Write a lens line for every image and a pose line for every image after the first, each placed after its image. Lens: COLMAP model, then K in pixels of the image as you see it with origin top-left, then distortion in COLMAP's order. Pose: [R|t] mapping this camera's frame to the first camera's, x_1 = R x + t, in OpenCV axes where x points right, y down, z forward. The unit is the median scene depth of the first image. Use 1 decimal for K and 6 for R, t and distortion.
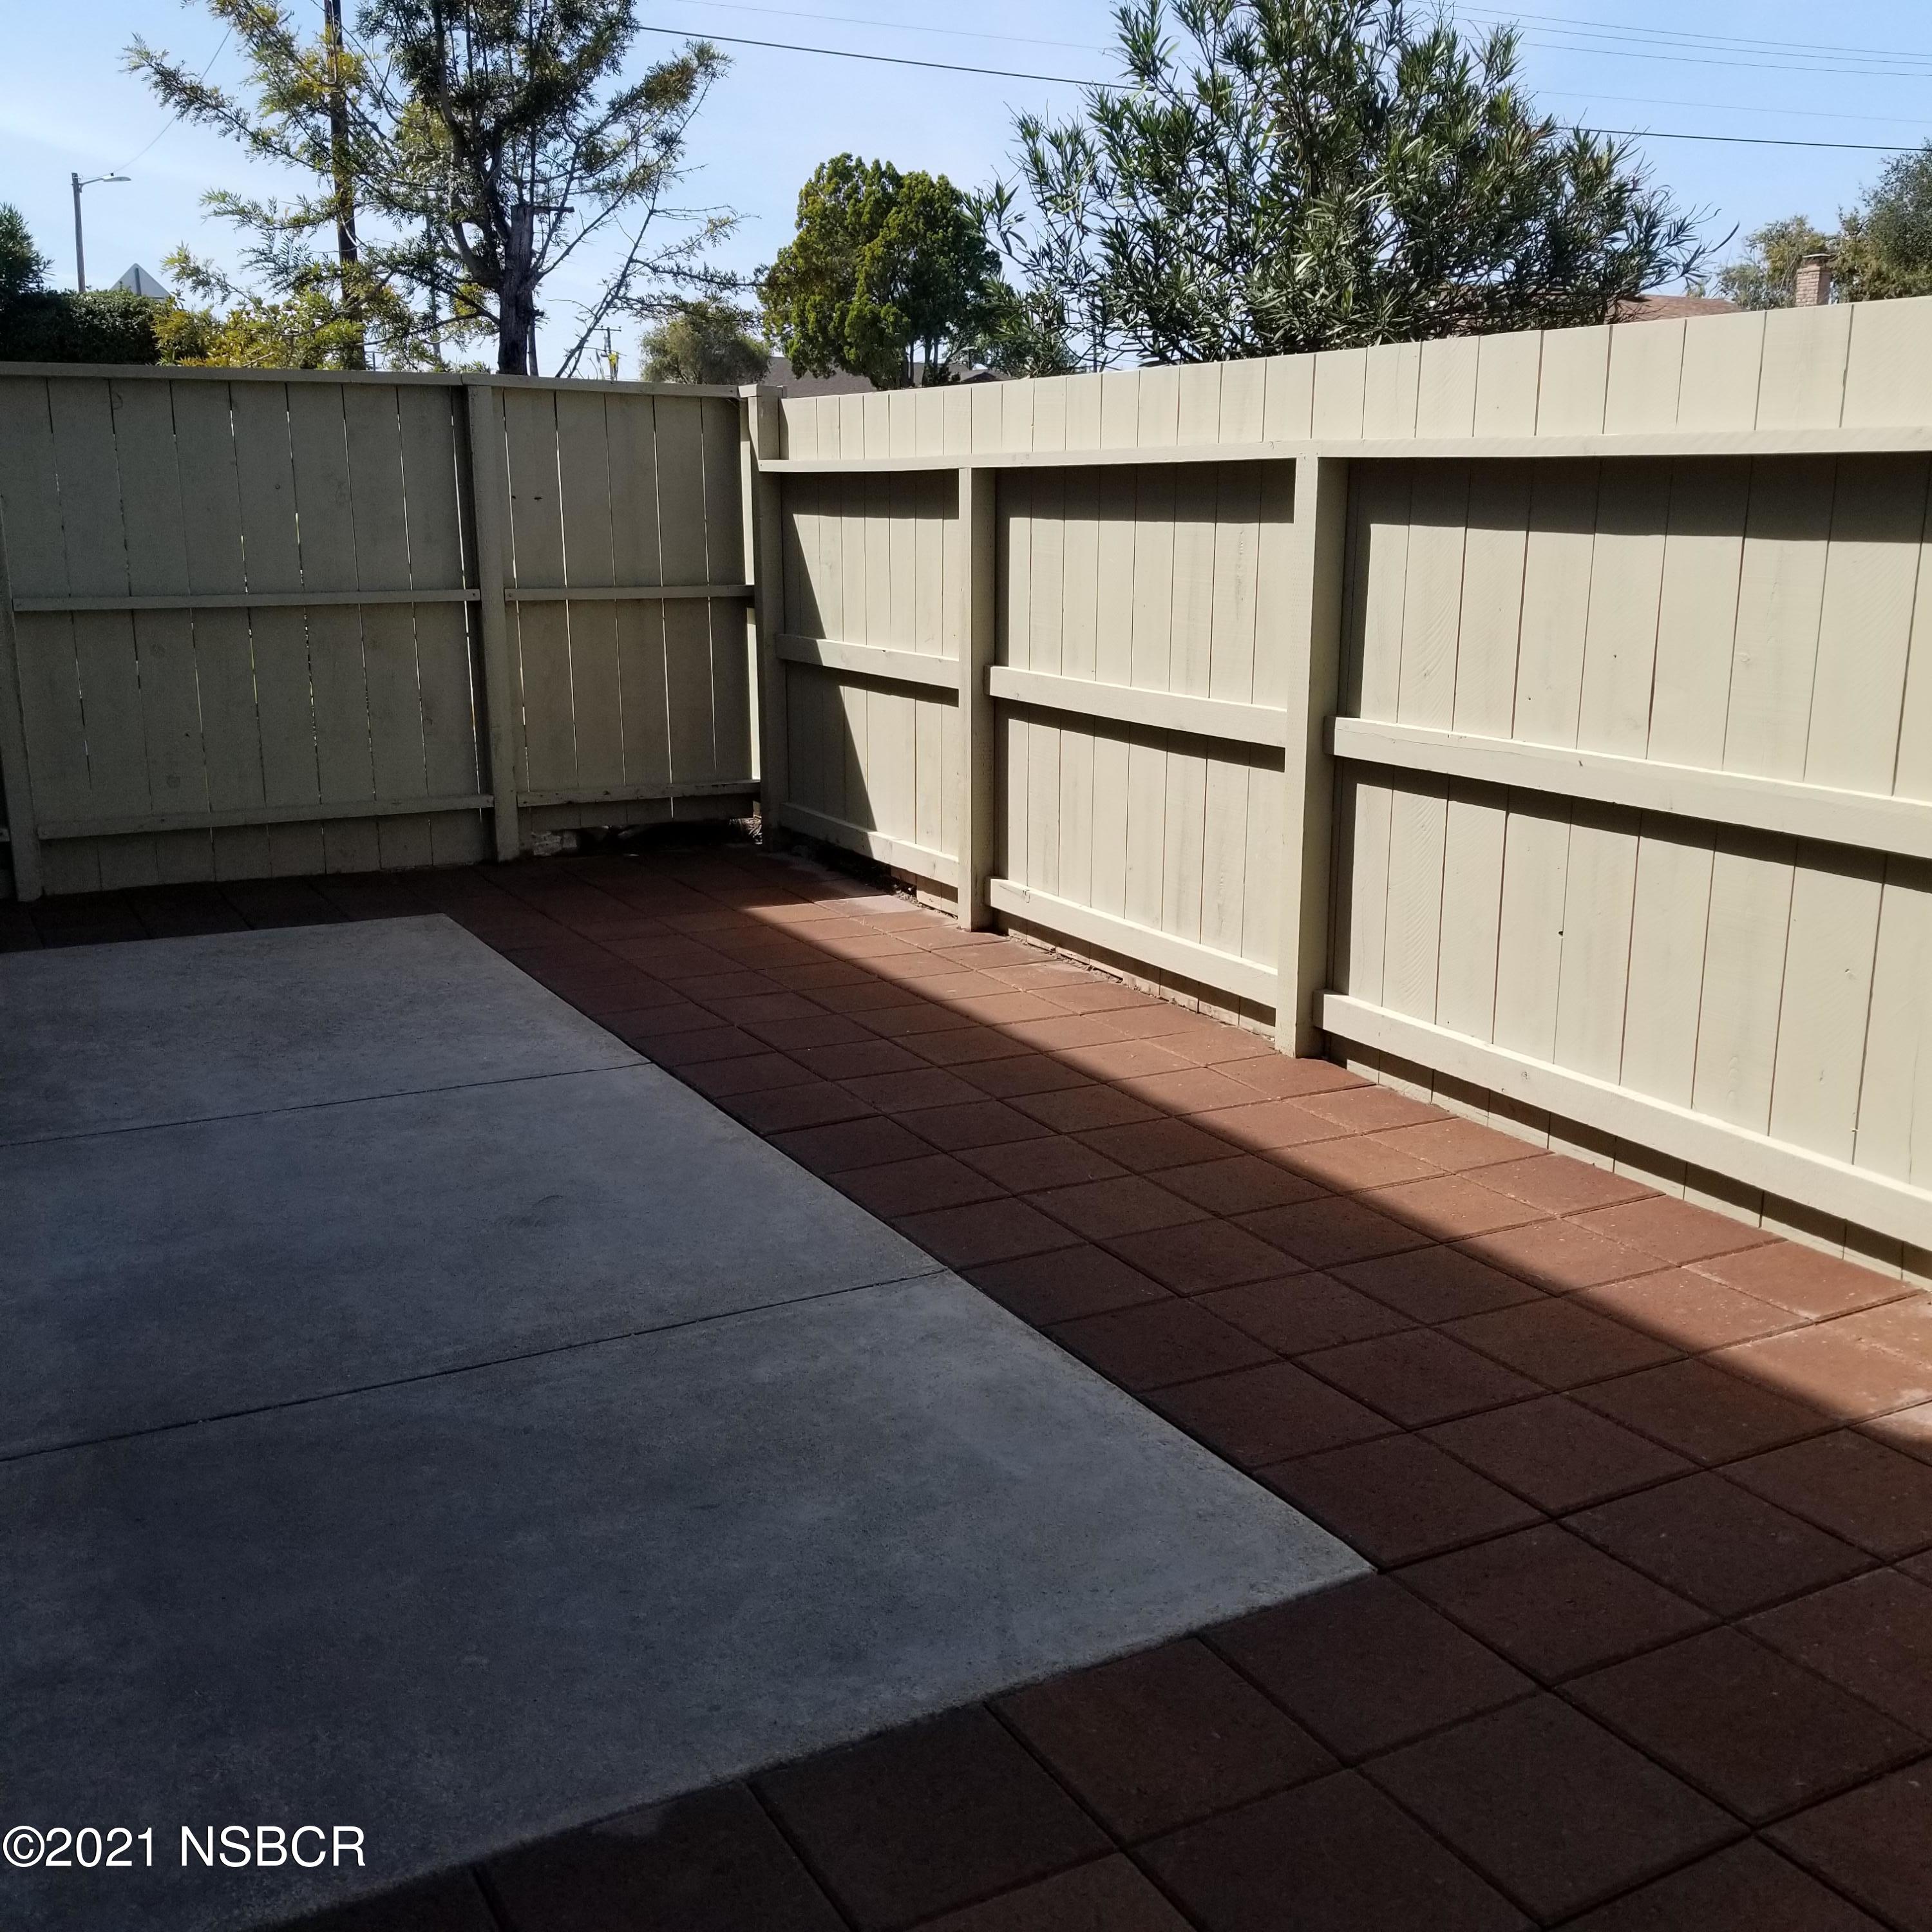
lens RADIAL K [[2030.7, 0, 971.2], [0, 2030.7, 965.7], [0, 0, 1]] dist [0.025809, 0.000000]
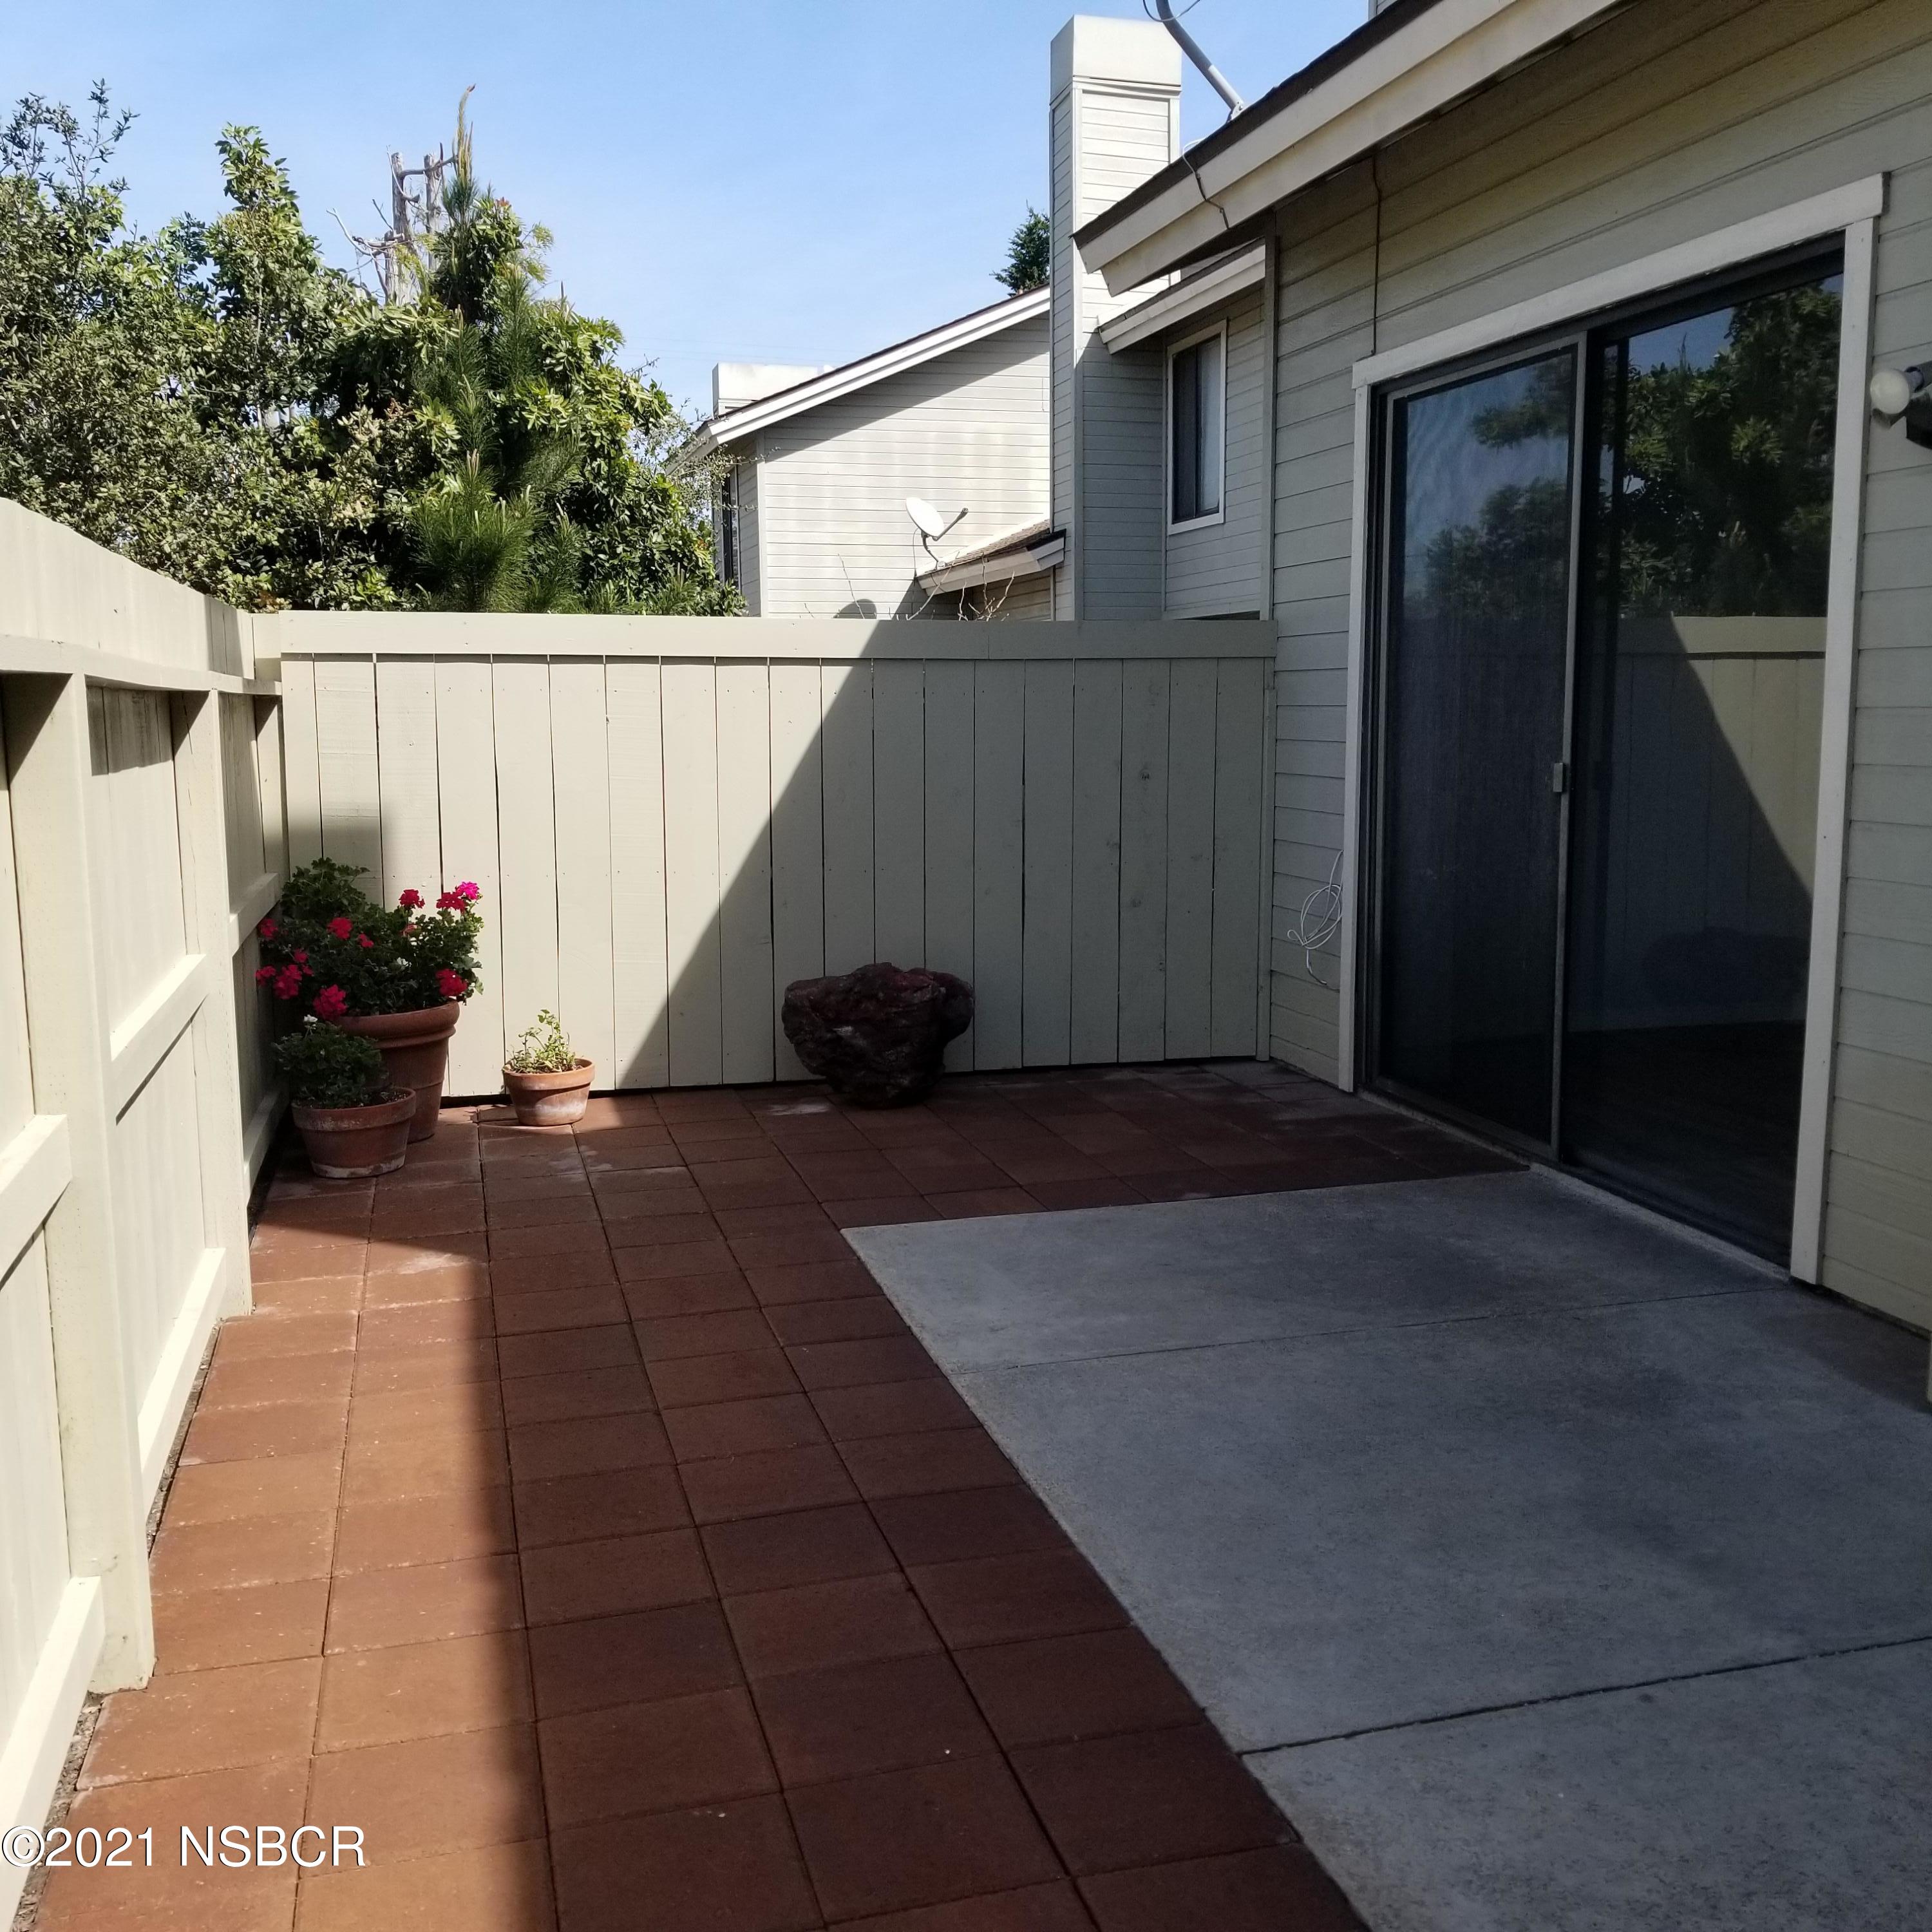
lens RADIAL K [[2030.7, 0, 976.5], [0, 2030.7, 967.2], [0, 0, 1]] dist [0.025809, 0.000000]
pose [[-0.972966, -0.030856, 0.228876, -0.229965], [0.051937, 0.936414, 0.347032, -0.380858], [-0.225031, 0.349537, -0.909497, 1.597545]]
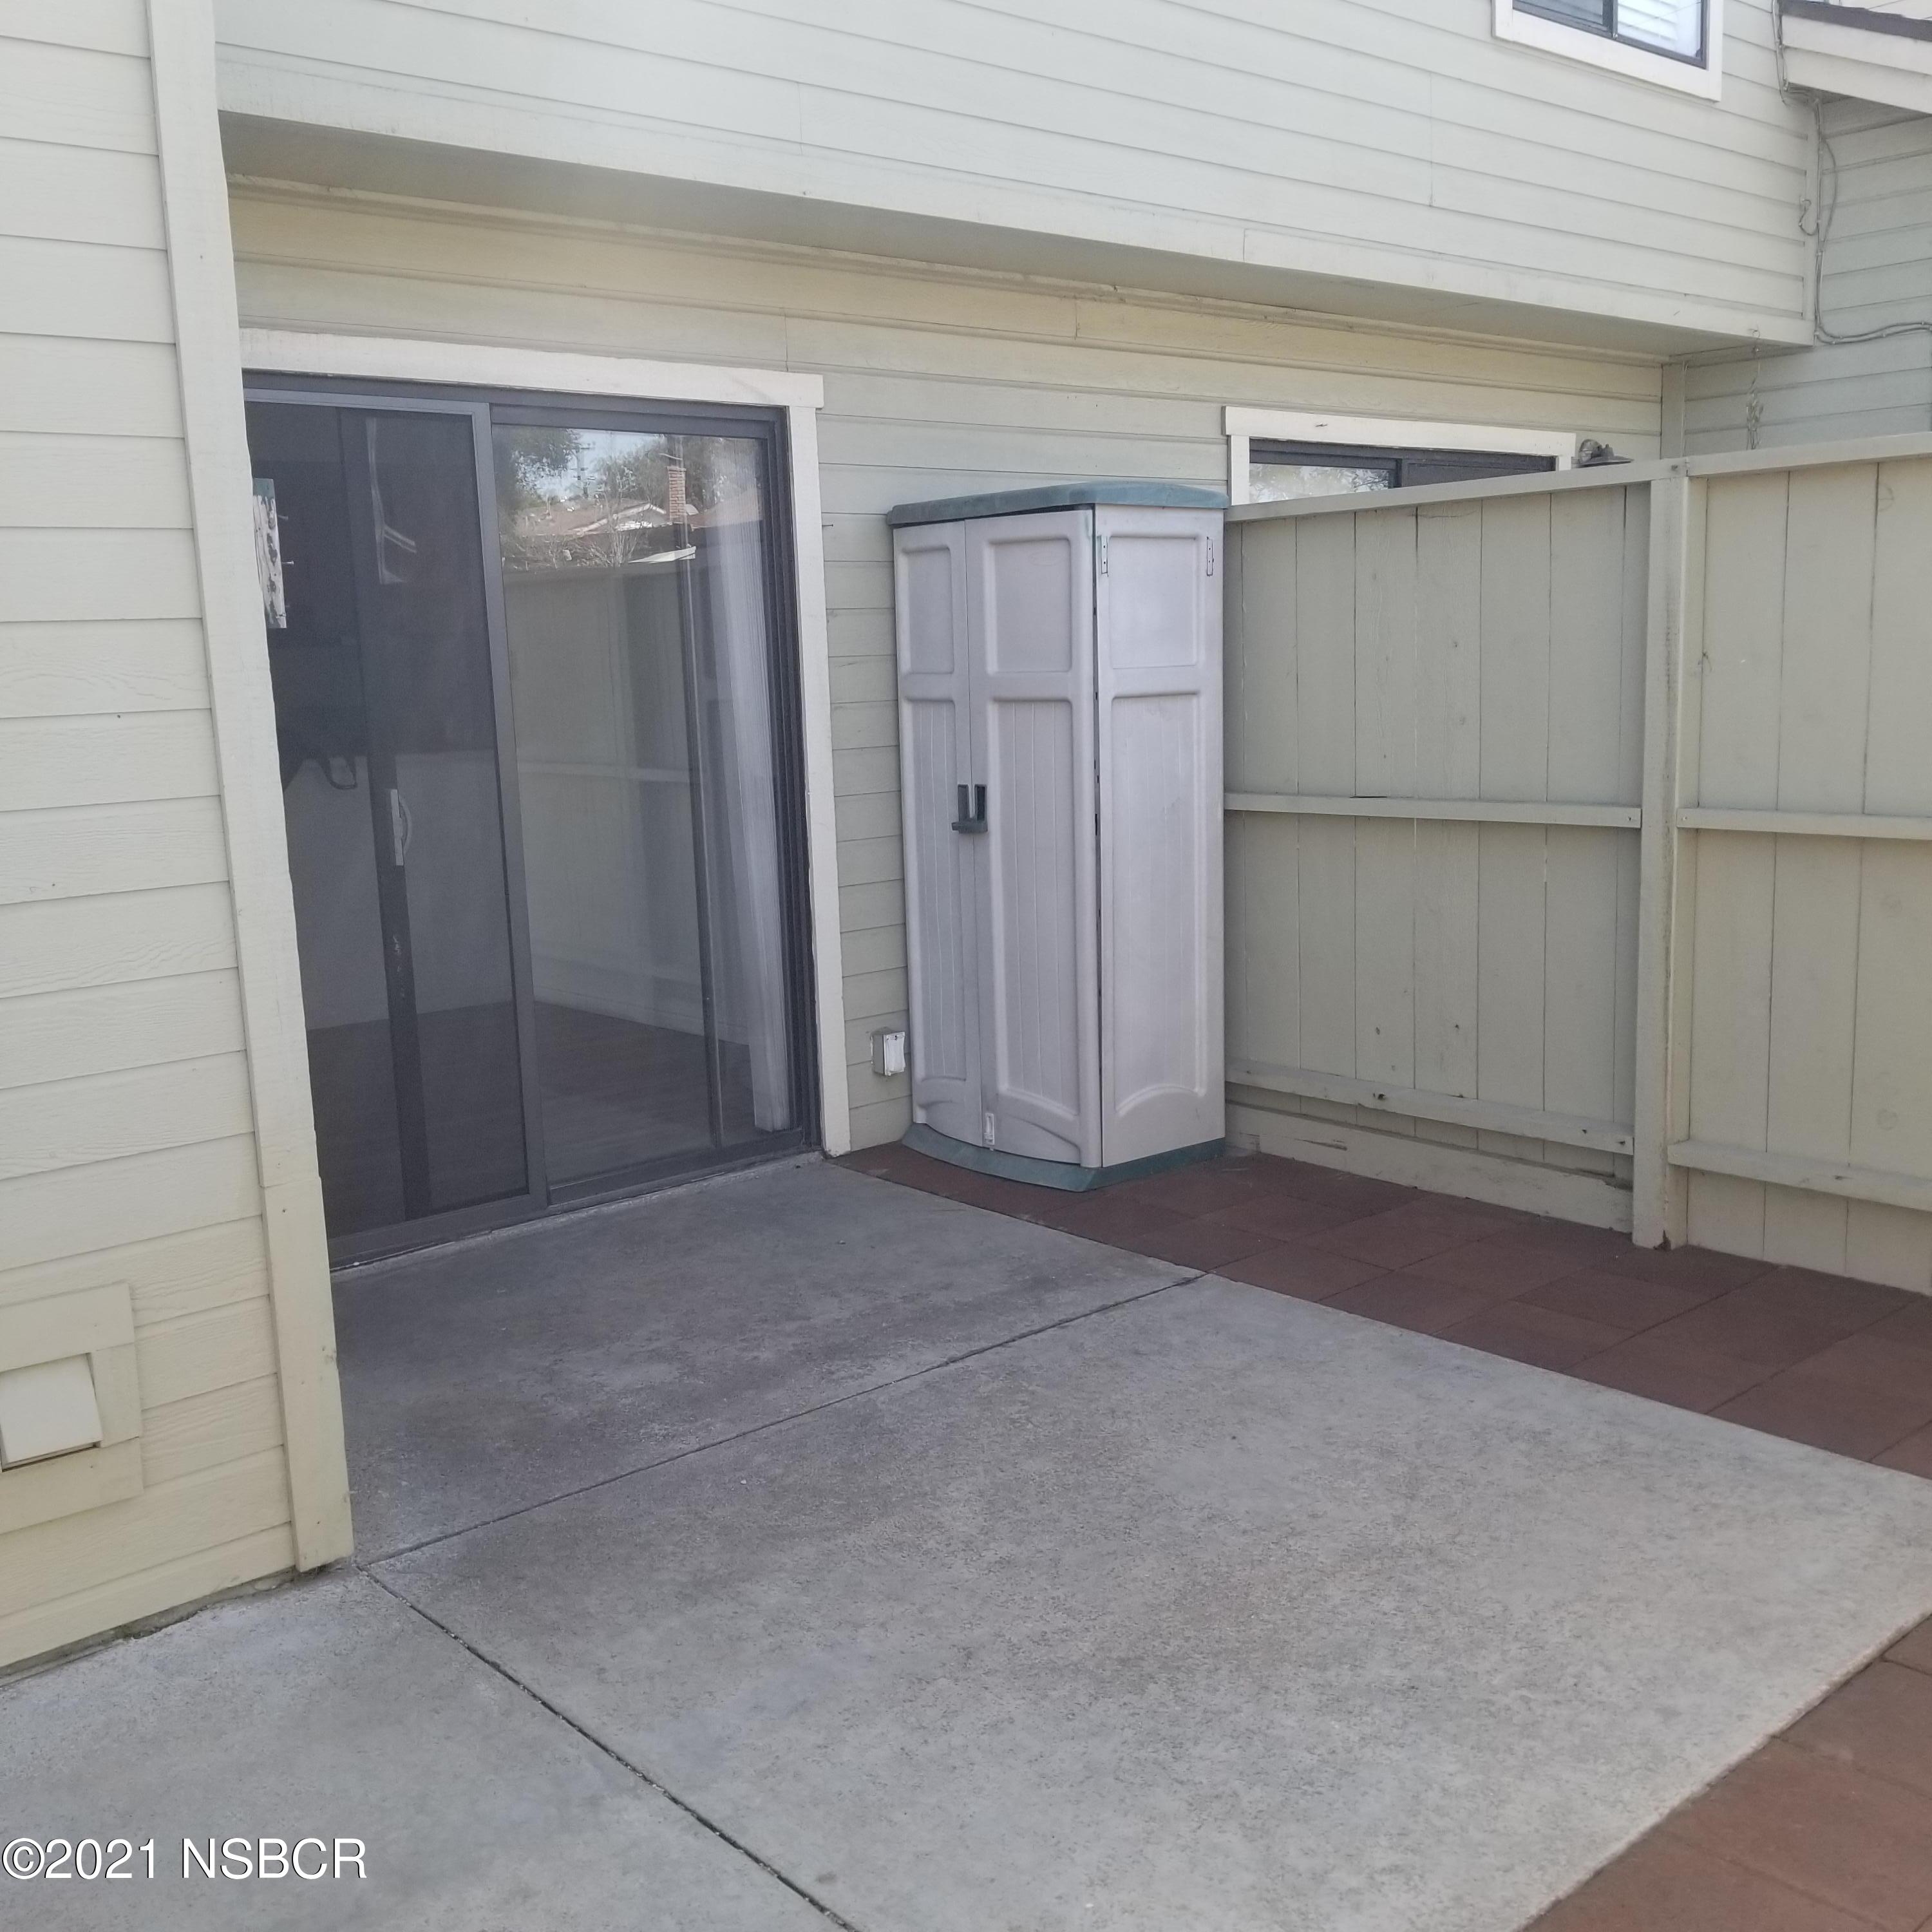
lens RADIAL K [[2030.7, 0, 975.2], [0, 2030.7, 966.9], [0, 0, 1]] dist [0.025809, 0.000000]
pose [[0.222035, 0.149500, -0.963509, 0.194384], [-0.185384, 0.976623, 0.108815, -0.234603], [0.957253, 0.154458, 0.244559, 0.920608]]
